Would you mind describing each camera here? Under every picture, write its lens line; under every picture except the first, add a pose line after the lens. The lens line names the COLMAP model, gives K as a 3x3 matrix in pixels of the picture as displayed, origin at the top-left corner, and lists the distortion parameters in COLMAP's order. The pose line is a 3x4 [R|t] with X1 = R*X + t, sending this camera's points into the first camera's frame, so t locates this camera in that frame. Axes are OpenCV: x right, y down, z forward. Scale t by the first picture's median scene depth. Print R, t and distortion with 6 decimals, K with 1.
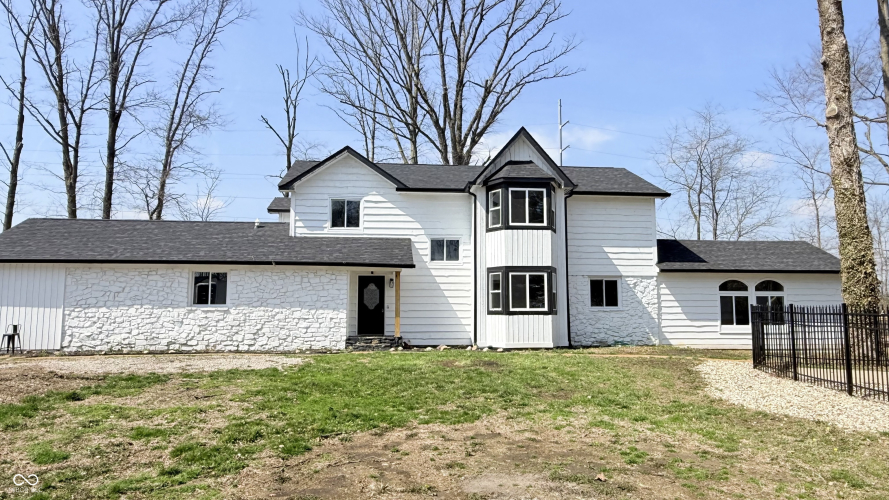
lens RADIAL K [[605.9, 0, 446.9], [0, 605.9, 251.9], [0, 0, 1]] dist [0.037700, 0.001010]
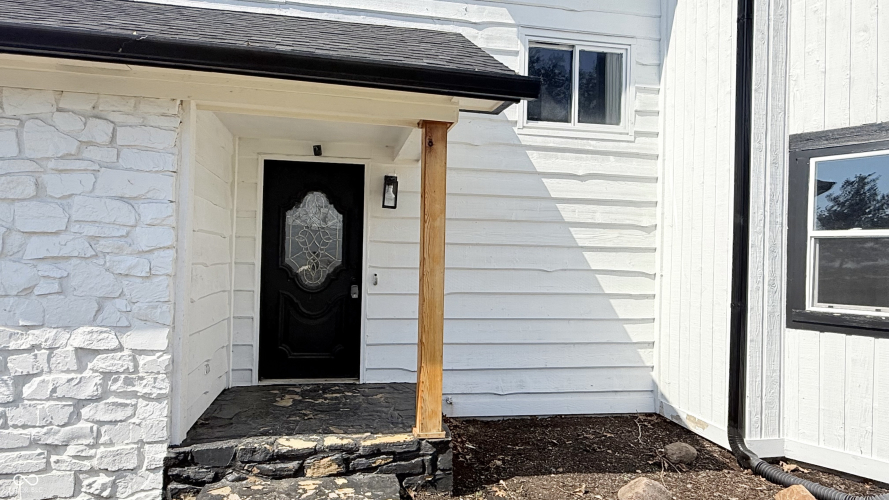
lens RADIAL K [[556.9, 0, 443.1], [0, 556.9, 253.7], [0, 0, 1]] dist [-0.005495, -0.000675]
pose [[0.997316, 0.024783, 0.068900, -0.084277], [-0.031184, 0.995137, 0.093439, 0.054849], [-0.066249, -0.095336, 0.993238, 0.752693]]
